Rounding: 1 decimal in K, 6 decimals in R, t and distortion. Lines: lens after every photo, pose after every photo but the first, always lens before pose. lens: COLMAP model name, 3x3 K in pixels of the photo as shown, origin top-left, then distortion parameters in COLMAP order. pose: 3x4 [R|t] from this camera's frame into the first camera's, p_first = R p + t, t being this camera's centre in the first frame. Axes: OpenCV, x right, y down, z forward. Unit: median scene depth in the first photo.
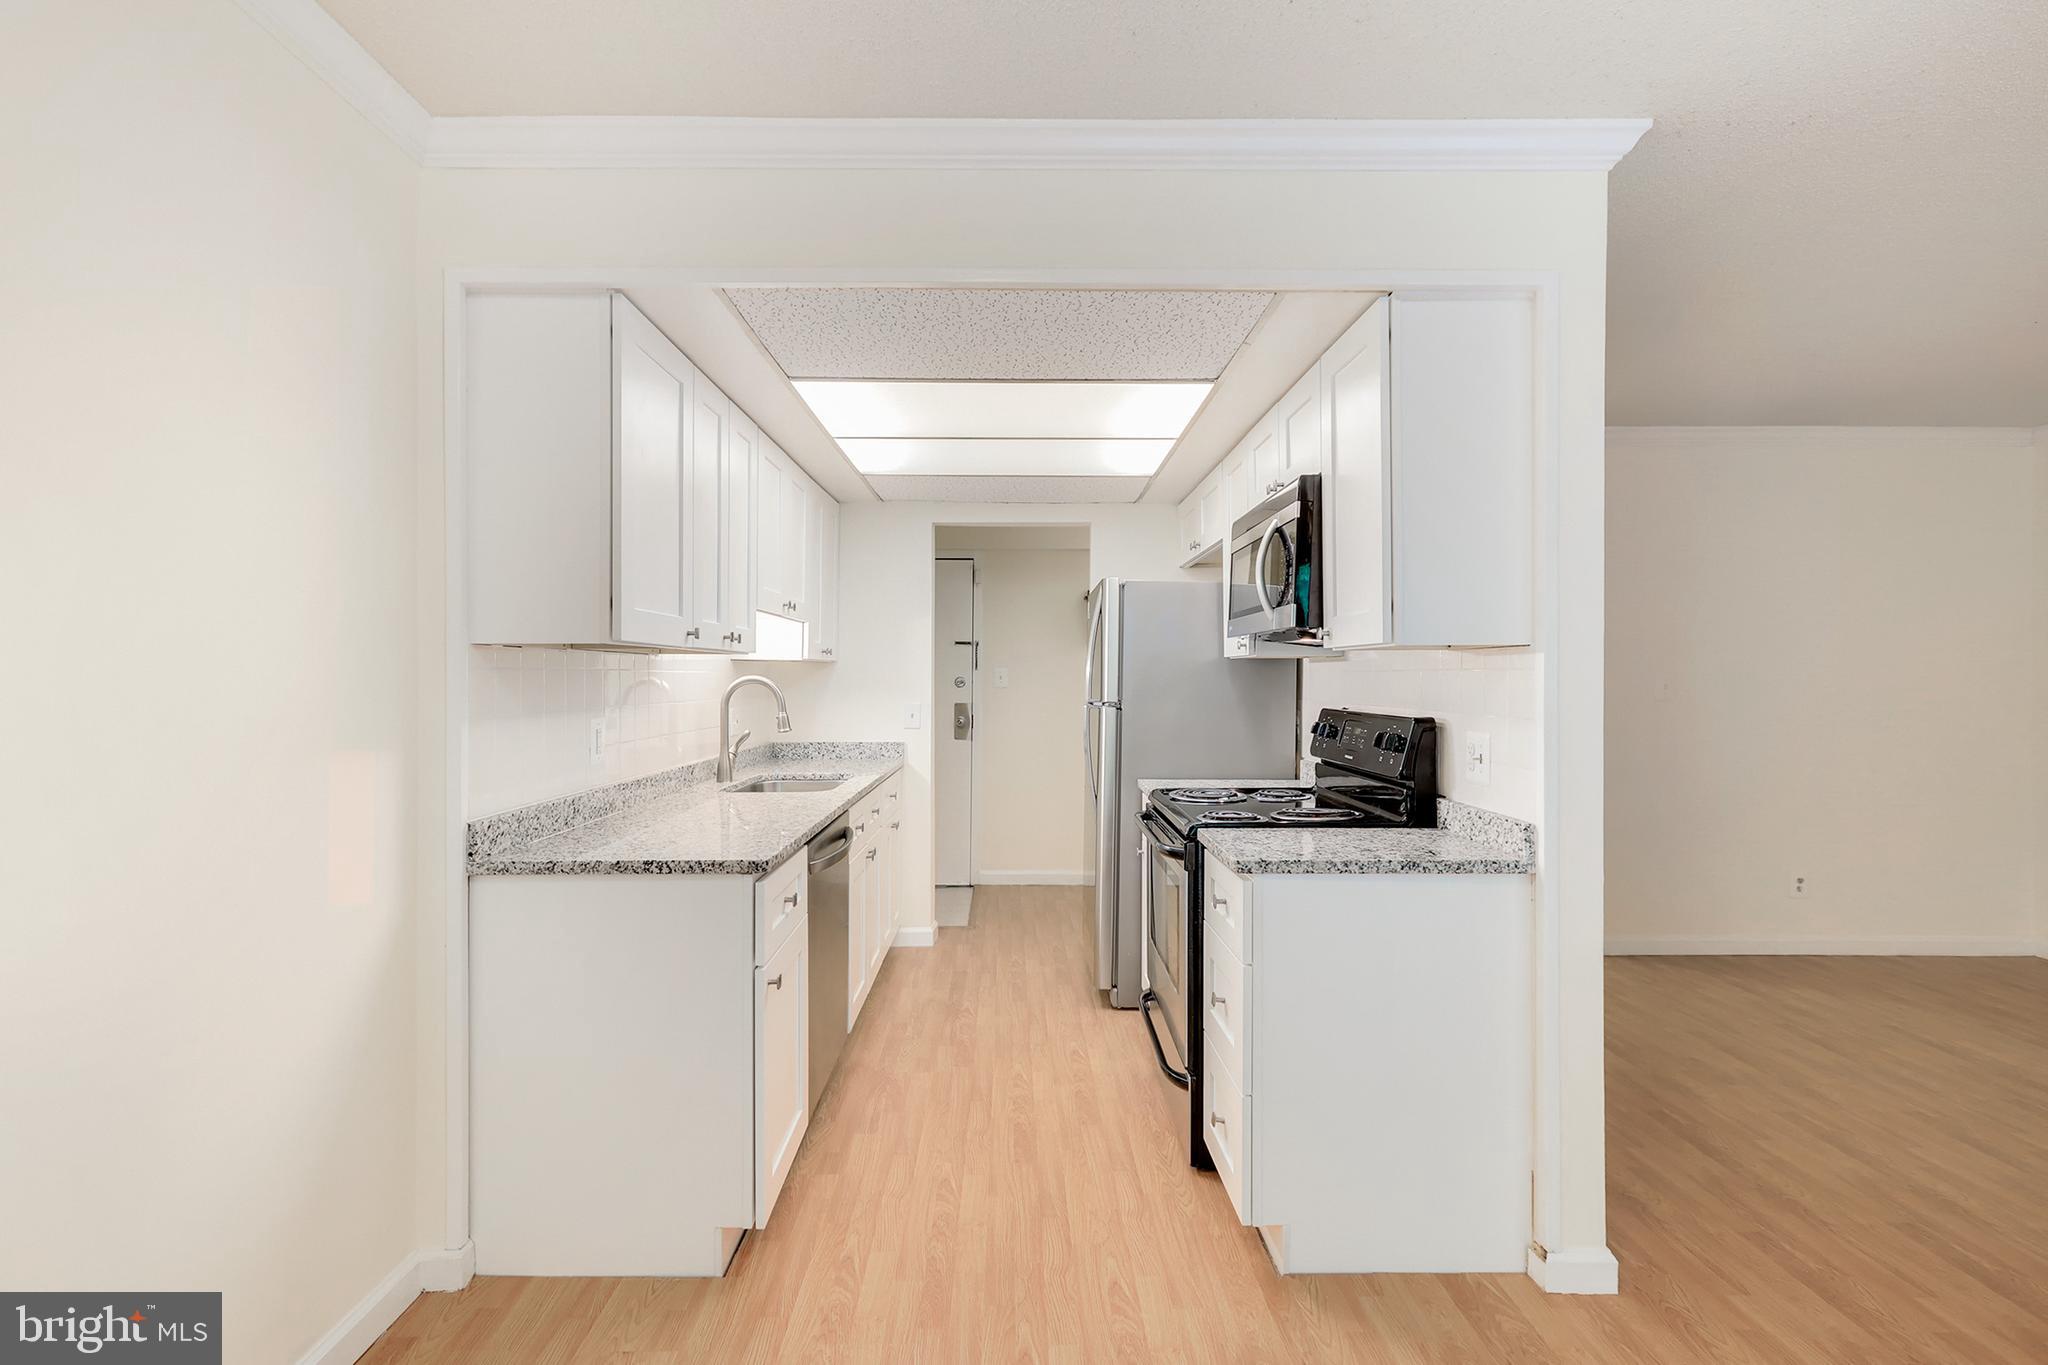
lens RADIAL K [[917.3, 0, 1016.4], [0, 917.3, 672.1], [0, 0, 1]] dist [0.004297, 0.001034]
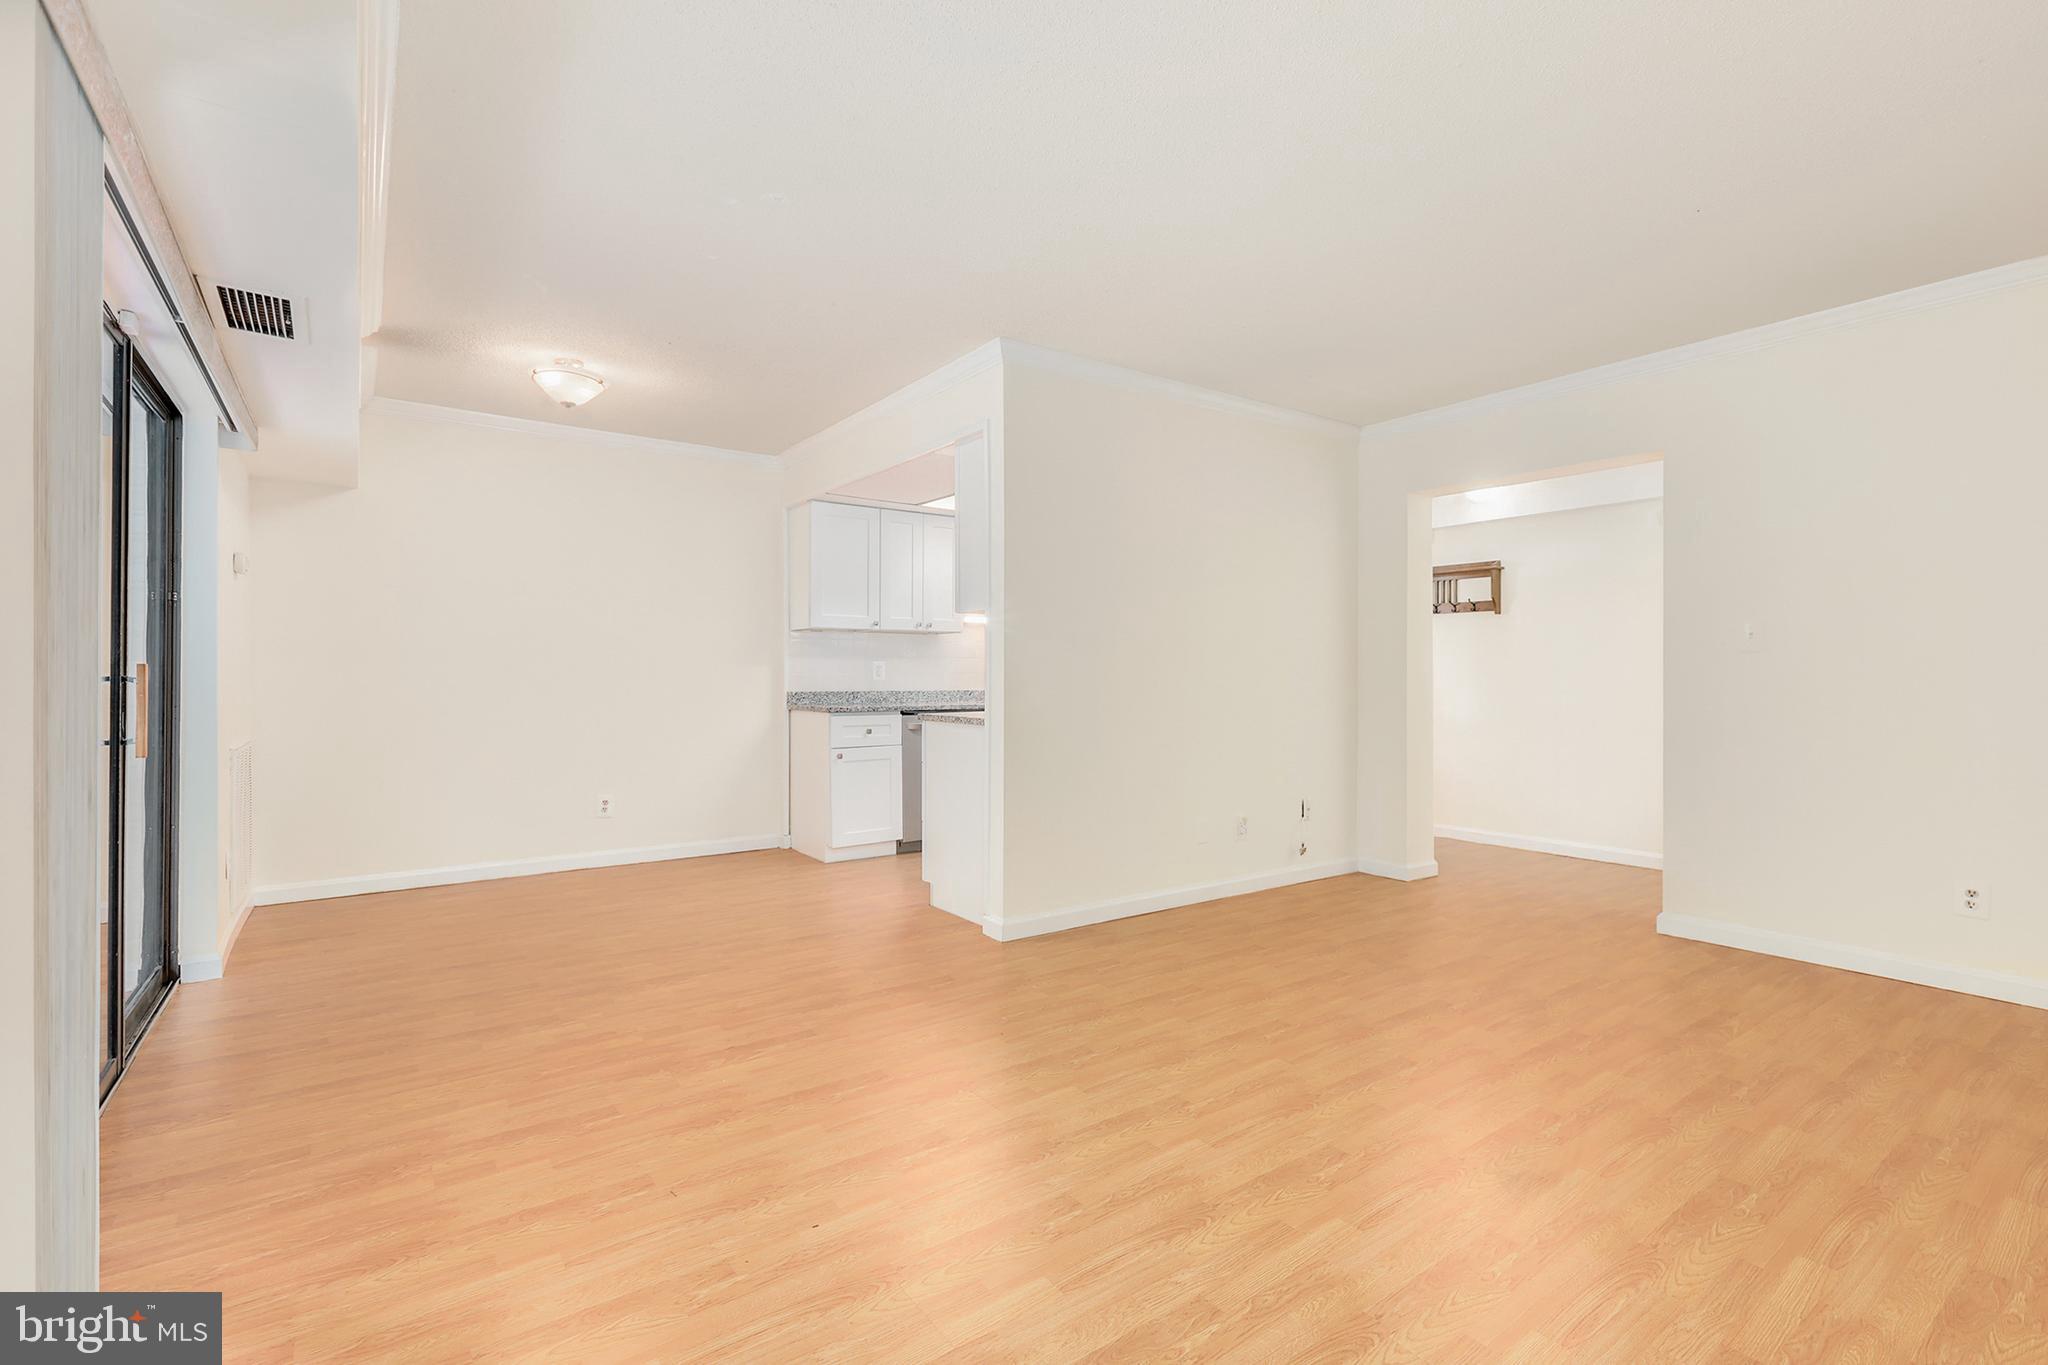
lens RADIAL K [[917.3, 0, 1015.6], [0, 917.3, 676.2], [0, 0, 1]] dist [0.004297, 0.001034]
pose [[0.574036, 0.001649, -0.818828, 1.802827], [0.003362, 0.999985, 0.004371, 0.086689], [0.818823, -0.005262, 0.574022, -0.066021]]
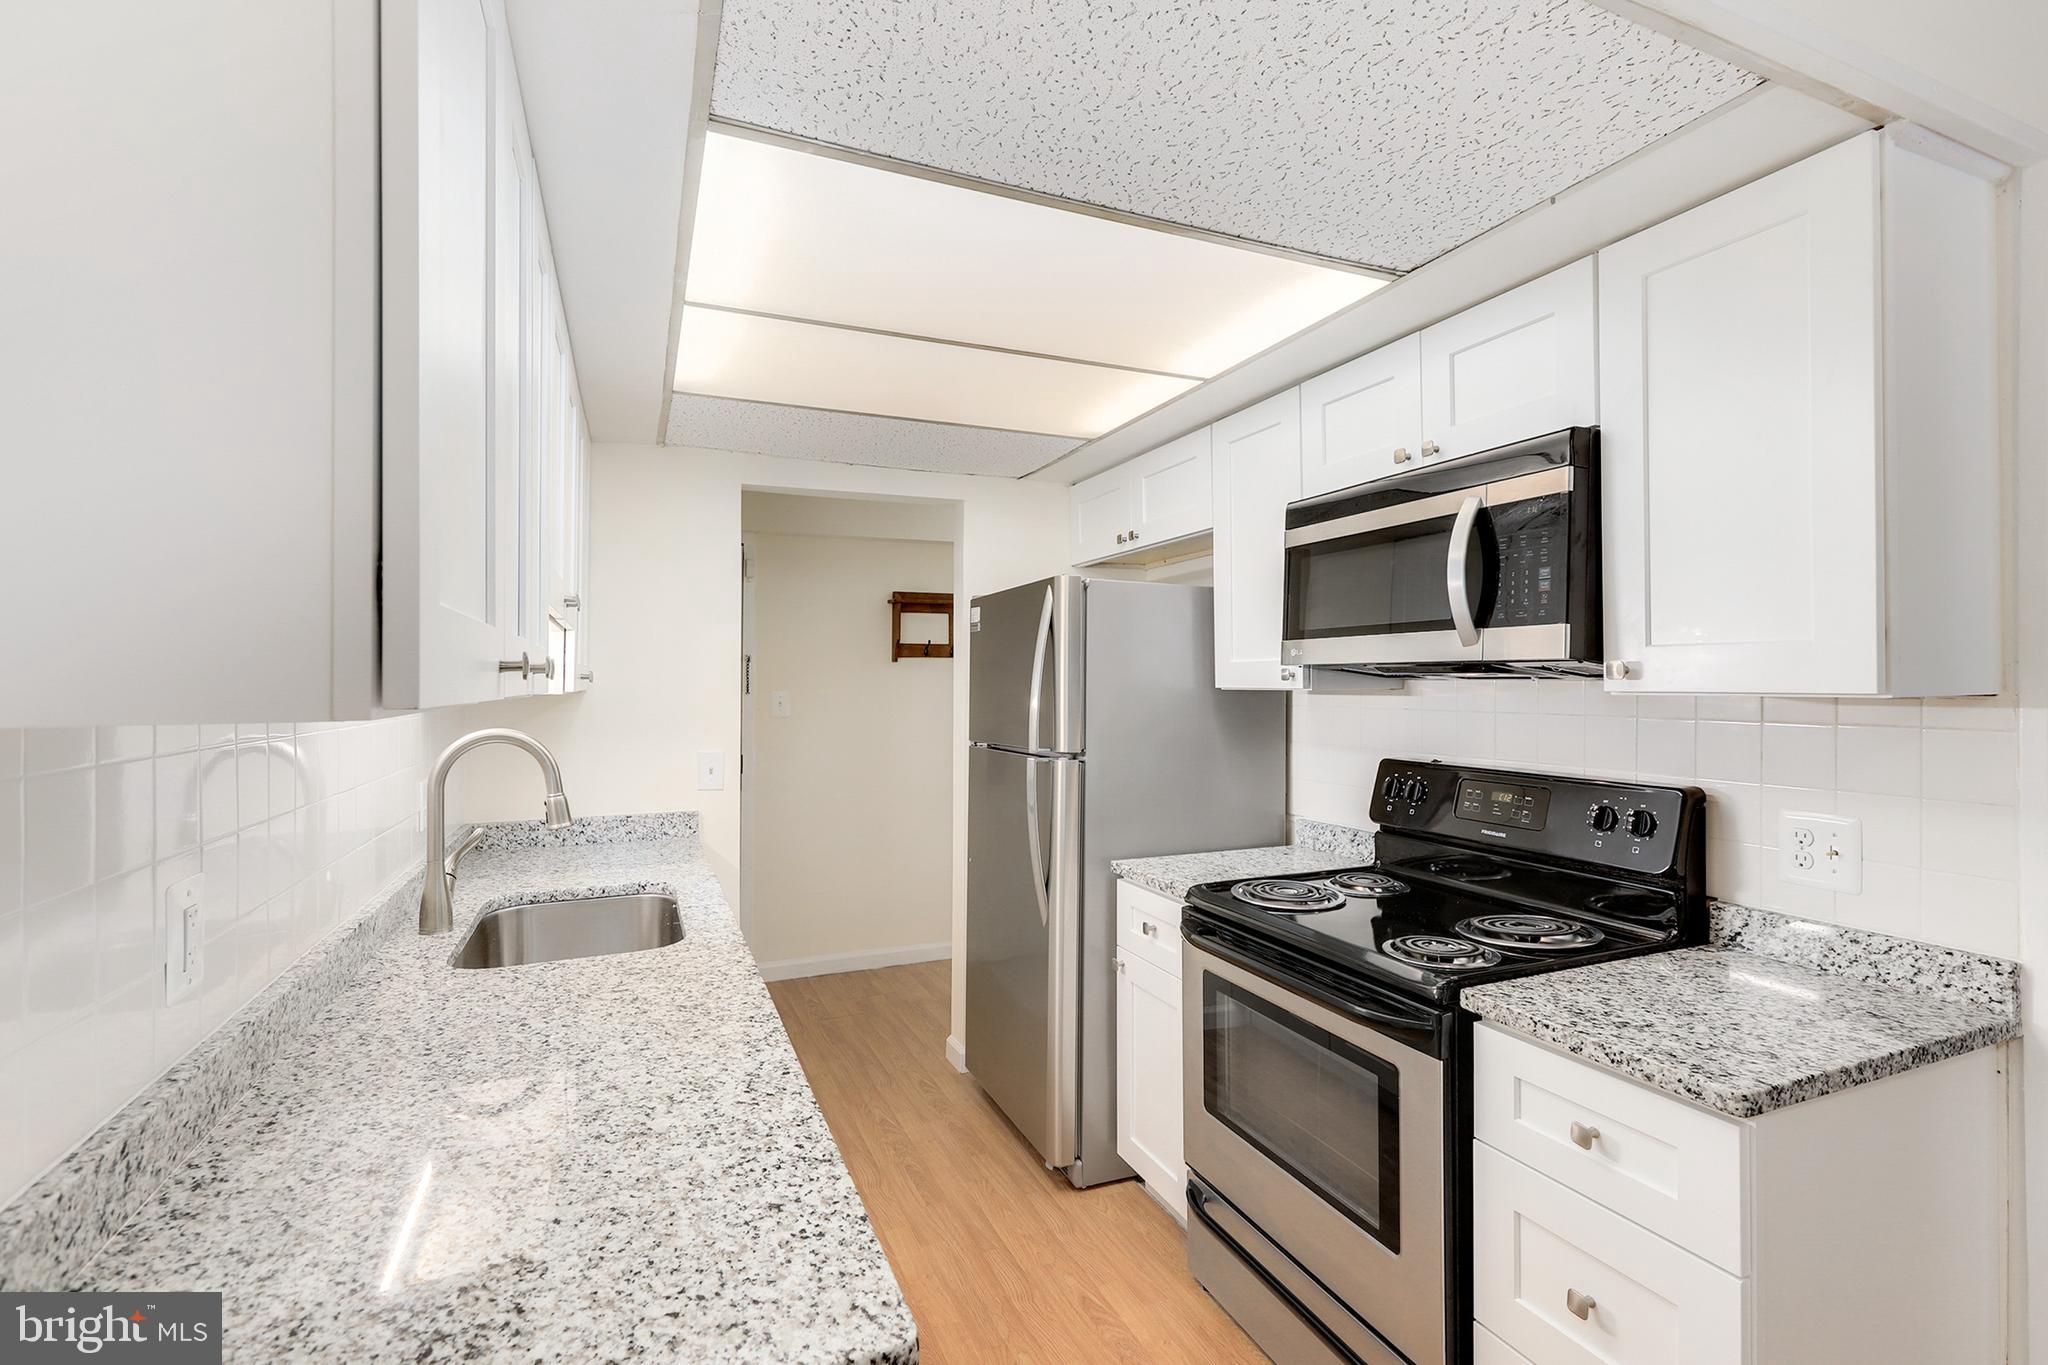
lens RADIAL K [[917.3, 0, 1013.9], [0, 917.3, 672.8], [0, 0, 1]] dist [0.004297, 0.001034]
pose [[0.921829, -0.000202, 0.387598, -0.307511], [0.001797, 0.999991, -0.003753, -0.036982], [-0.387594, 0.004156, 0.921821, 0.545520]]
